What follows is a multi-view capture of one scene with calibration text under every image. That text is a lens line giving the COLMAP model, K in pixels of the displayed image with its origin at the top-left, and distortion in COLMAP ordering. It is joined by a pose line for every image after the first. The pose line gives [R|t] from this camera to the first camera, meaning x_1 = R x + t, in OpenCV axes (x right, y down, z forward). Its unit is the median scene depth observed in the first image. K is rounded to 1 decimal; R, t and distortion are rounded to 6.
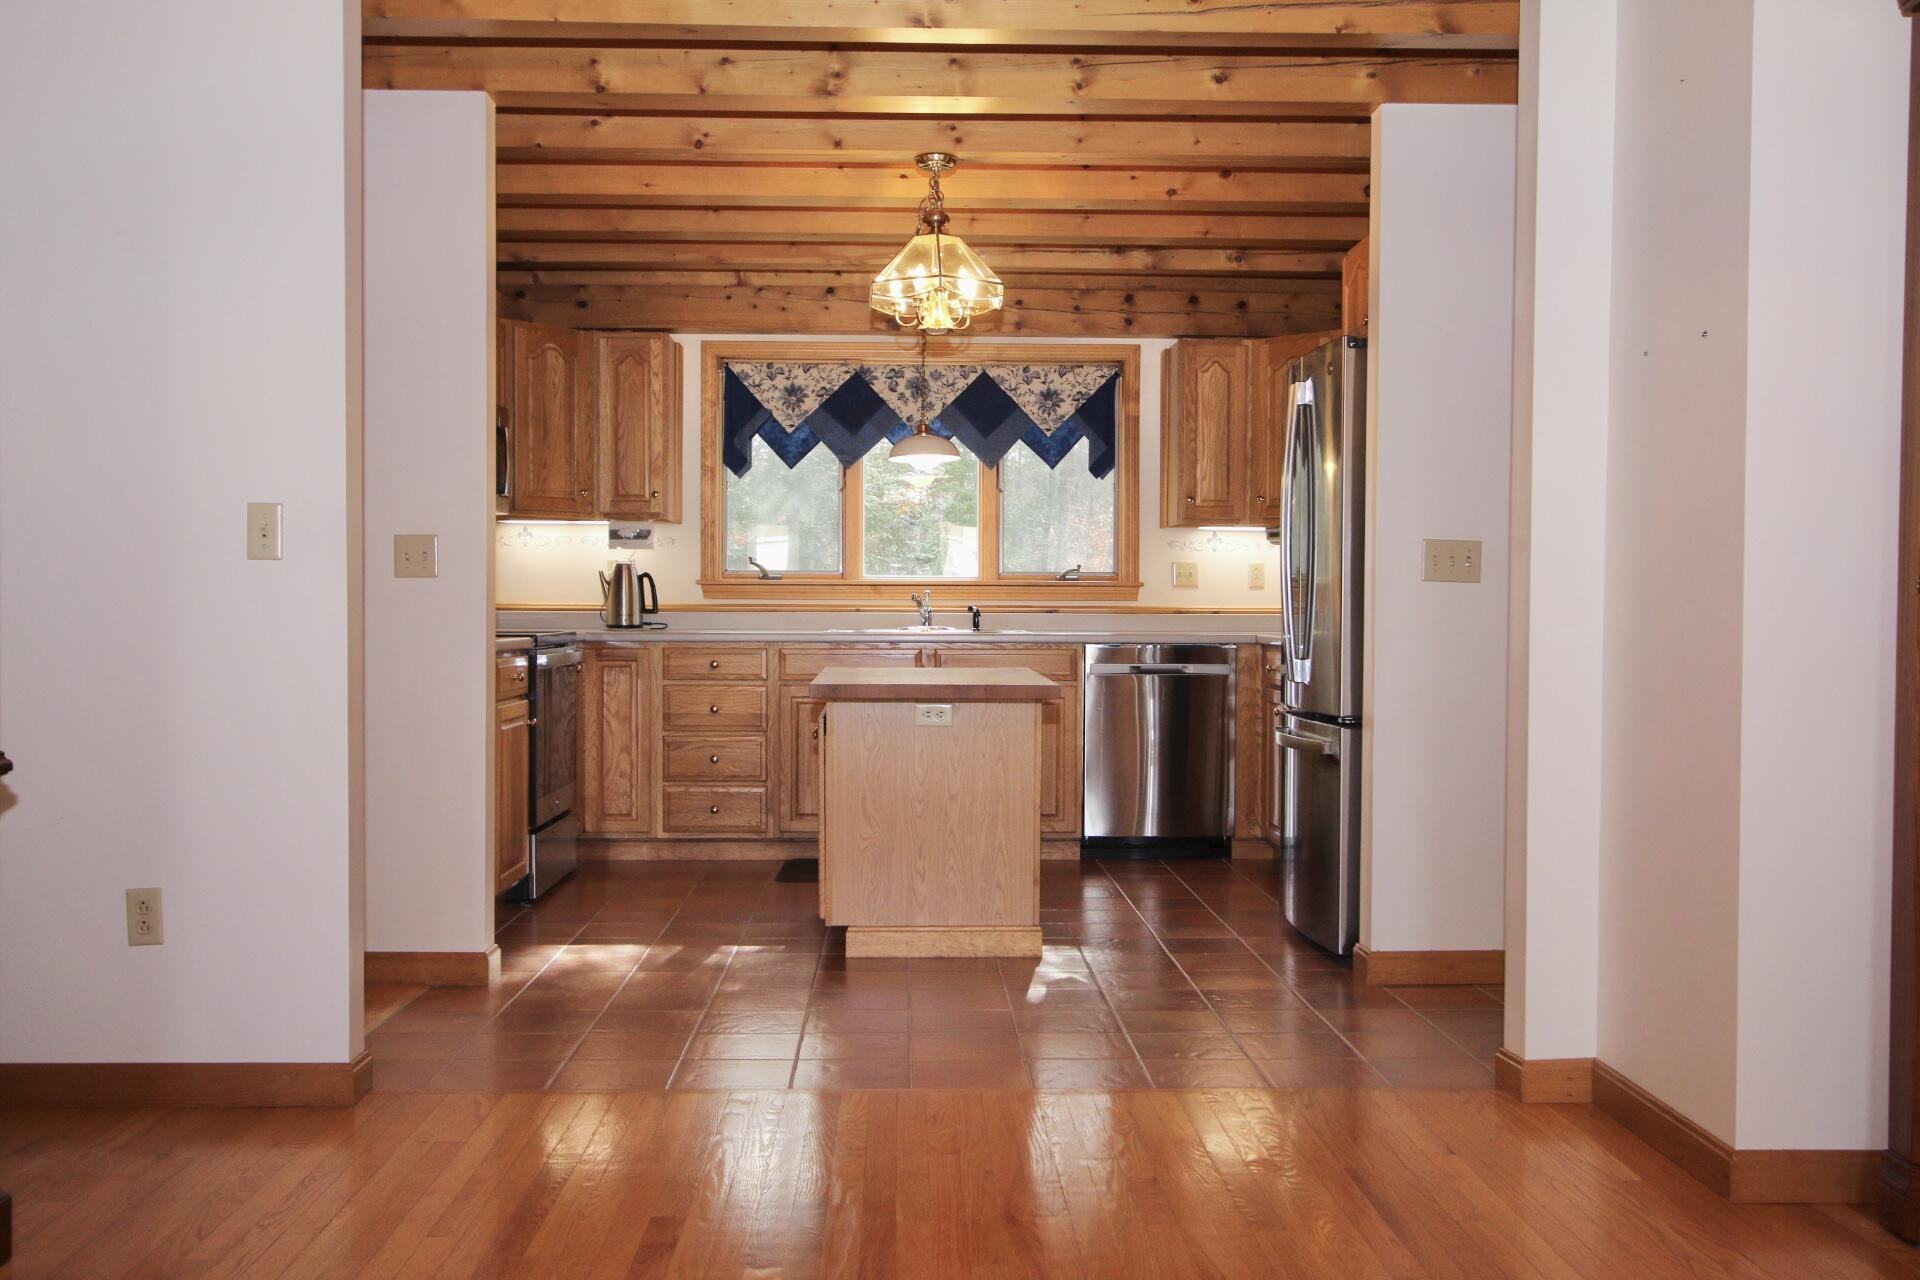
lens RADIAL K [[1834.2, 0, 959.8], [0, 1834.2, 647.4], [0, 0, 1]] dist [-0.007956, 0.000000]
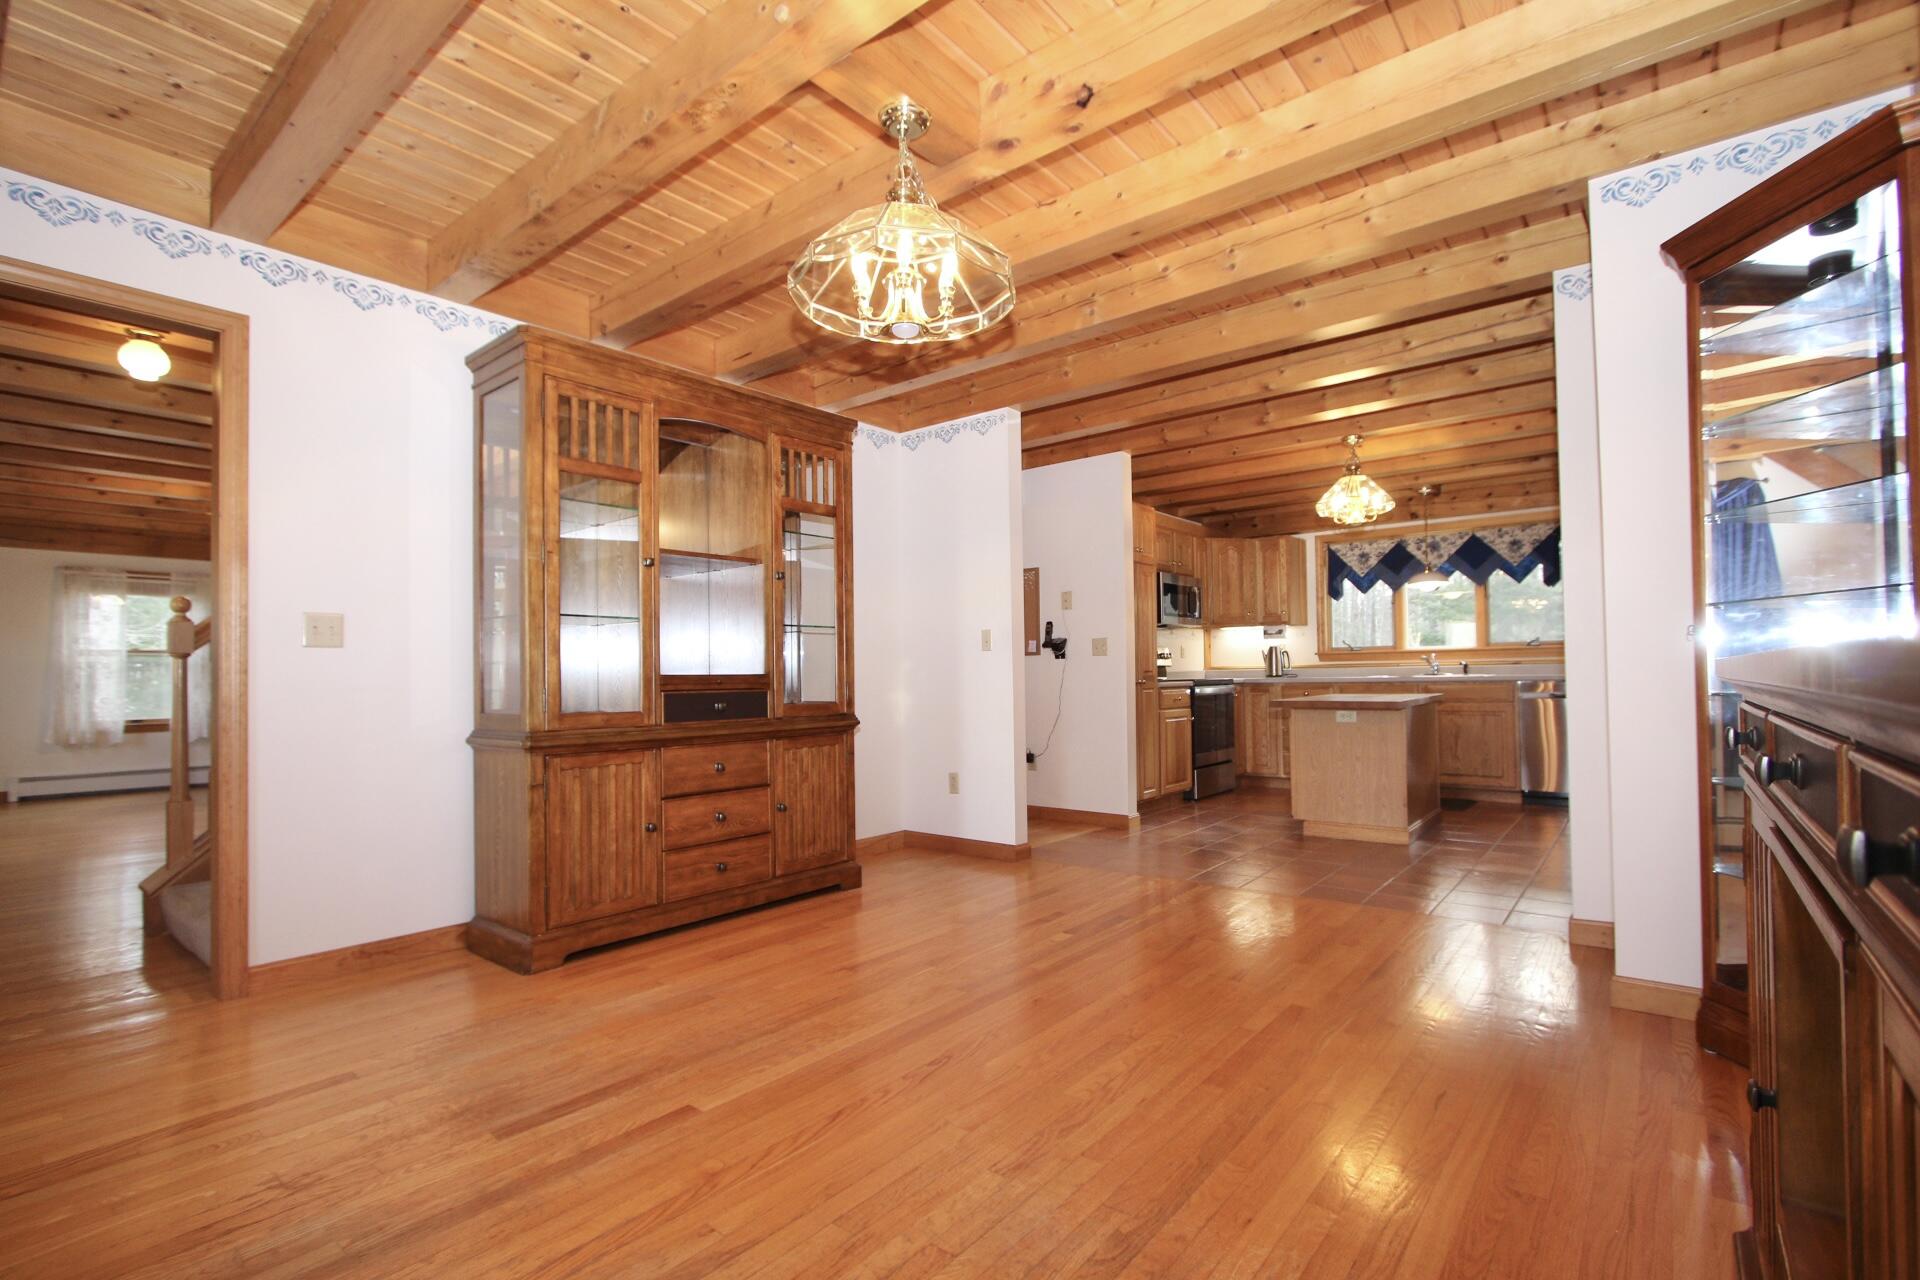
lens RADIAL K [[883.4, 0, 957.4], [0, 883.4, 638.2], [0, 0, 1]] dist [-0.015103, 0.000819]
pose [[0.759925, -0.044302, -0.648500, 0.189087], [0.005501, 0.998077, -0.061737, 0.005645], [0.649988, 0.043348, 0.758707, -0.002916]]
